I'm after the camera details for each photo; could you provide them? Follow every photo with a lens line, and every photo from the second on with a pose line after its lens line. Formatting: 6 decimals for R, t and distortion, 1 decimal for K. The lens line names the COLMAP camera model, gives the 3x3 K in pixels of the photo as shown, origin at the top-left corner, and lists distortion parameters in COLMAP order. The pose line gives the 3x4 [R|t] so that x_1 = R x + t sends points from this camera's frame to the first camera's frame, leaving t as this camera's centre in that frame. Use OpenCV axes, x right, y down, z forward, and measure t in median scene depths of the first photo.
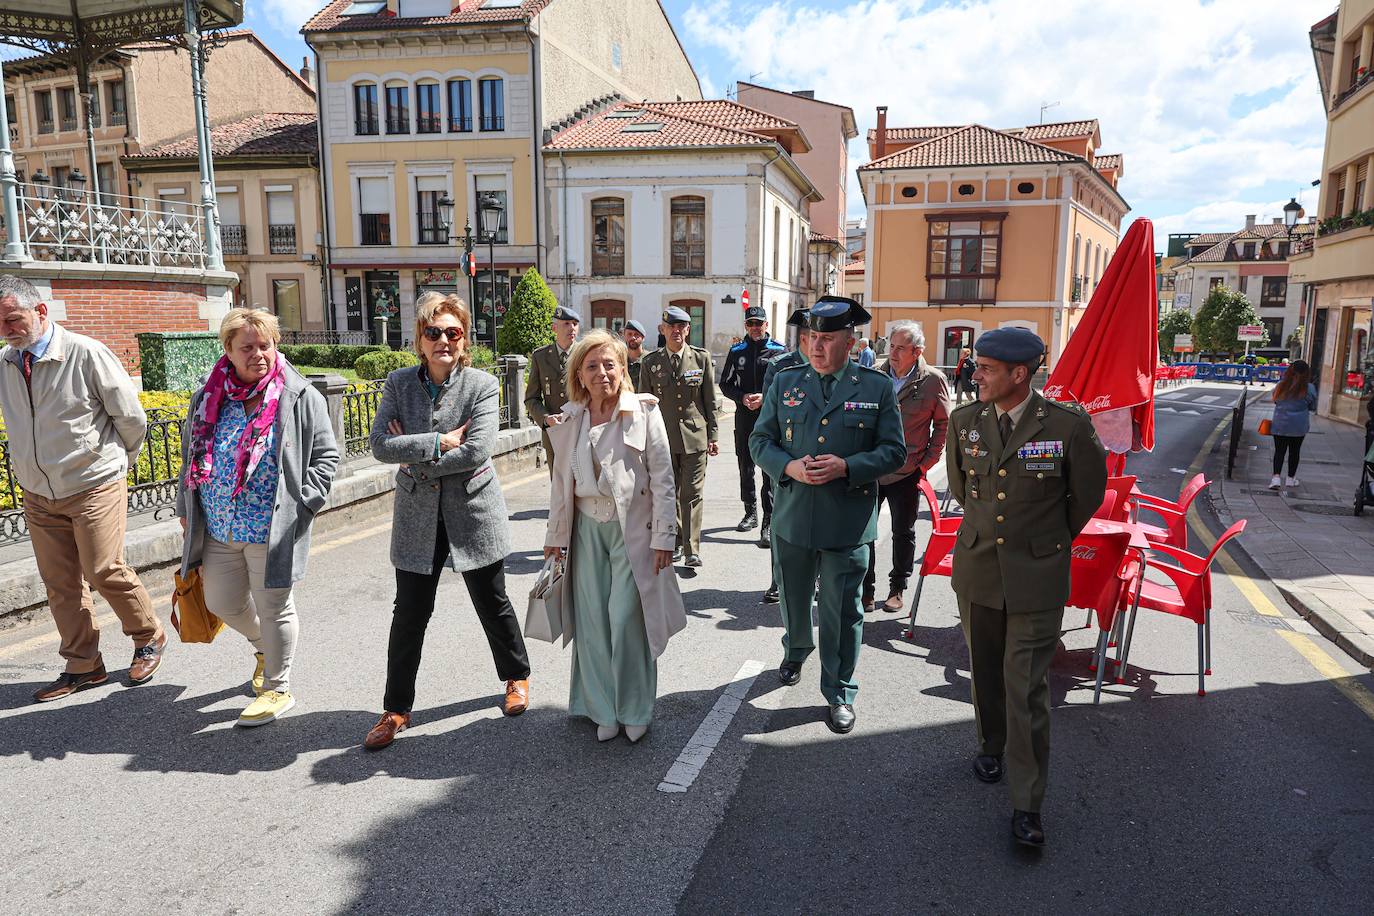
lens RADIAL K [[905.4, 0, 683.2], [0, 905.4, 462.5], [0, 0, 1]] dist [0.004461, -0.000394]
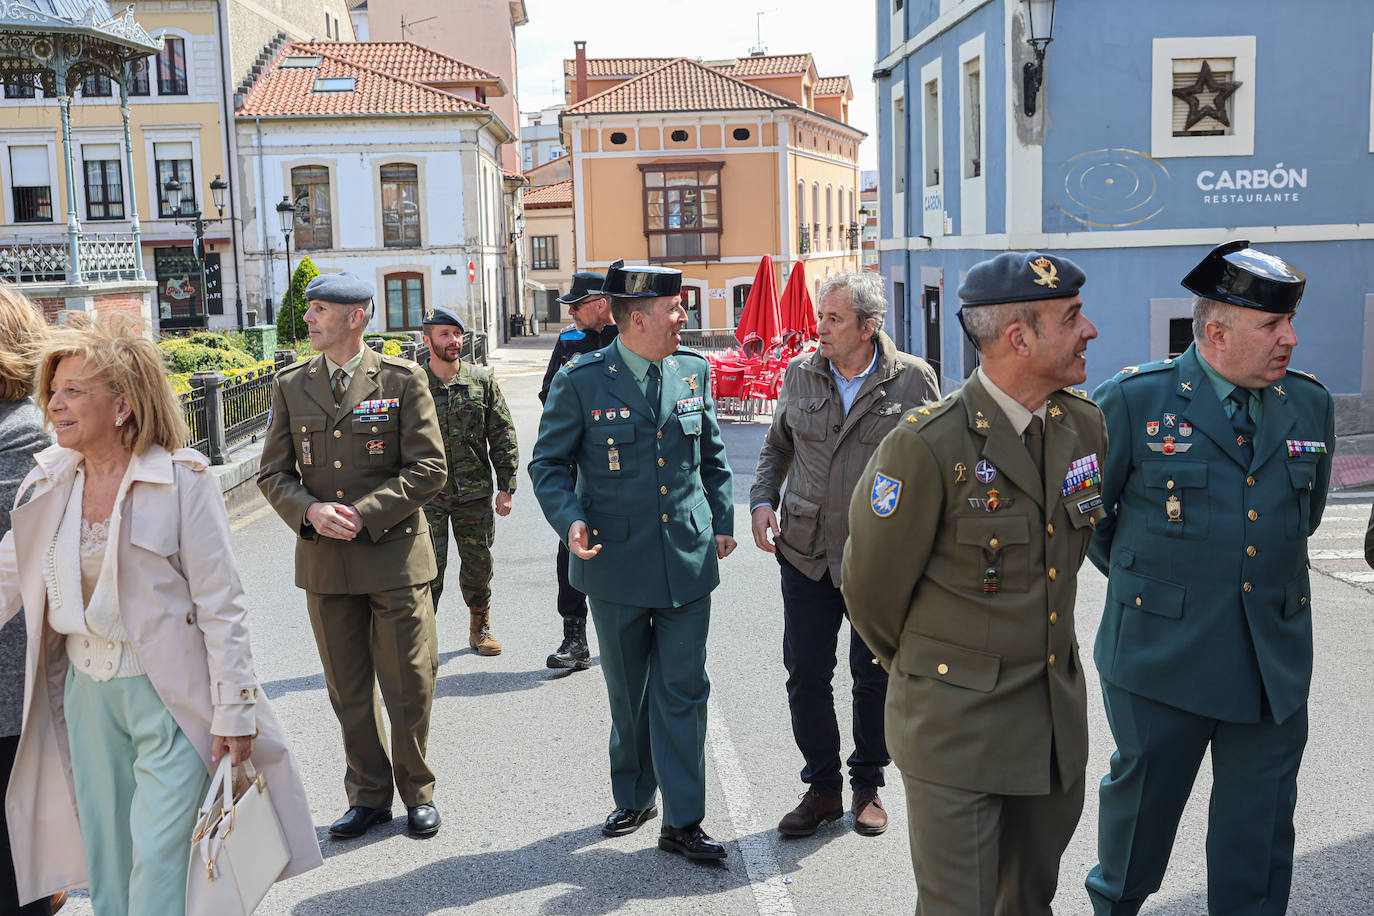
lens RADIAL K [[1551.8, 0, 682.6], [0, 1551.8, 455.6], [0, 0, 1]] dist [-0.046857, 0.000000]
pose [[0.956201, -0.068109, 0.284675, -0.165991], [0.077474, 0.996757, -0.021752, 0.057653], [-0.282271, 0.042854, 0.958377, -0.531395]]
